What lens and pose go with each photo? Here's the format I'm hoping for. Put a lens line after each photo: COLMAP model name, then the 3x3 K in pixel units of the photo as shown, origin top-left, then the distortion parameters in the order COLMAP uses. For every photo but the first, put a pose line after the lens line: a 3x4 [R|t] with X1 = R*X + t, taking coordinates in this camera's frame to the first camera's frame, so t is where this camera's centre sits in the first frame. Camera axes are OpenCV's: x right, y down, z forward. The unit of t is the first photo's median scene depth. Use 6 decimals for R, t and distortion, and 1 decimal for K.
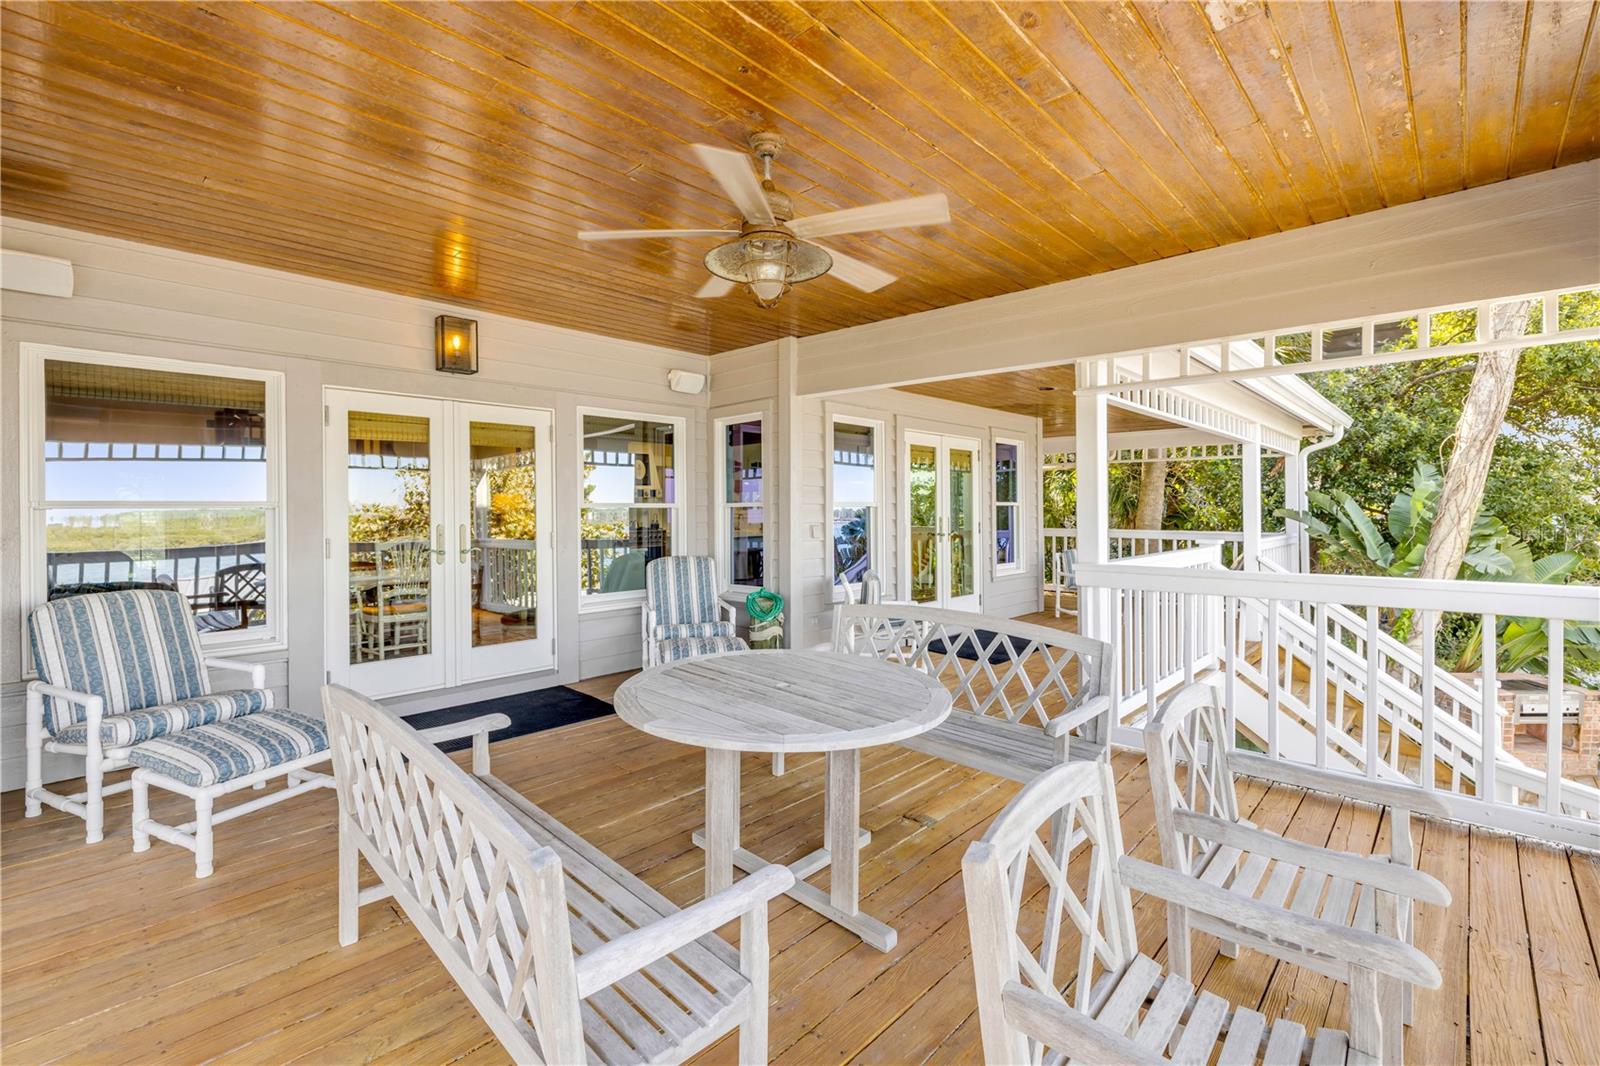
lens RADIAL K [[683.0, 0, 800.0], [0, 683.0, 518.3], [0, 0, 1]] dist [-0.001223, -0.000341]
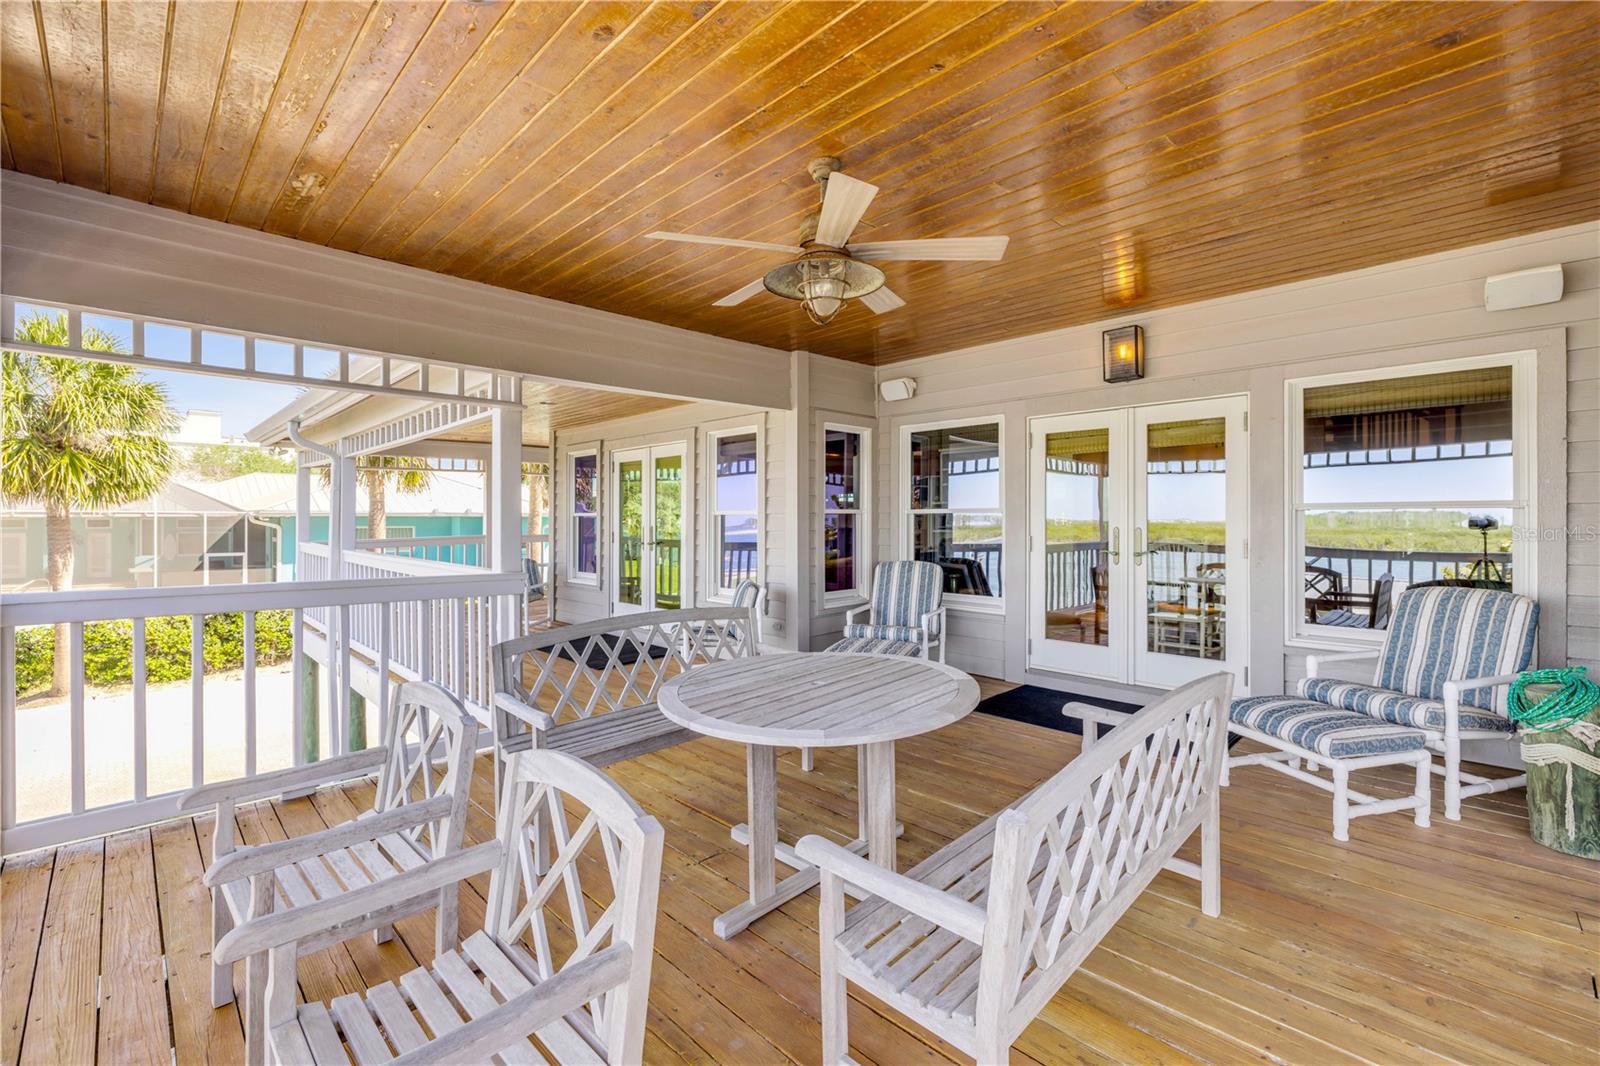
lens RADIAL K [[683.0, 0, 800.3], [0, 683.0, 521.4], [0, 0, 1]] dist [-0.001223, -0.000341]
pose [[-0.013750, 0.012857, -0.999823, 0.535549], [-0.010490, 0.999860, 0.013002, -0.008483], [0.999850, 0.010667, -0.013613, 0.519421]]
